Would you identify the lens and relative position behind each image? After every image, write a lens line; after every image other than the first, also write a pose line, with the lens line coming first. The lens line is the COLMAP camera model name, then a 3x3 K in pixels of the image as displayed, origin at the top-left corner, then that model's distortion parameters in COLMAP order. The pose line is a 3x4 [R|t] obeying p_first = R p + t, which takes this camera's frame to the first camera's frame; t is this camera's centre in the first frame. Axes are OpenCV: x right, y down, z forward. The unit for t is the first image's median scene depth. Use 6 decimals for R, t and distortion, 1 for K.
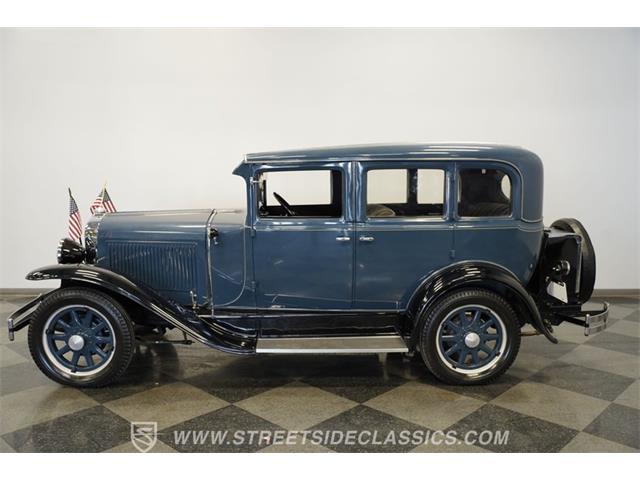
lens RADIAL K [[592.0, 0, 324.0], [0, 592.0, 241.8], [0, 0, 1]] dist [-0.004811, 0.000820]
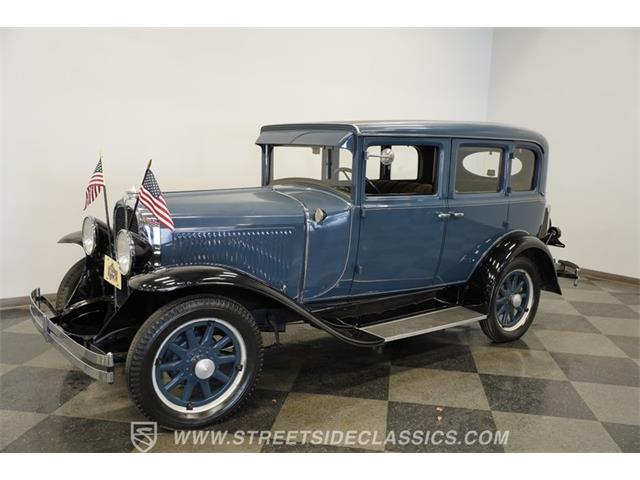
lens RADIAL K [[592.7, 0, 320.0], [0, 592.7, 240.0], [0, 0, 1]] dist [-0.007076, 0.006411]
pose [[0.813513, -0.064687, 0.577938, -0.607661], [0.044080, 0.997794, 0.049633, -0.018697], [-0.579874, -0.014902, 0.814570, 0.260409]]
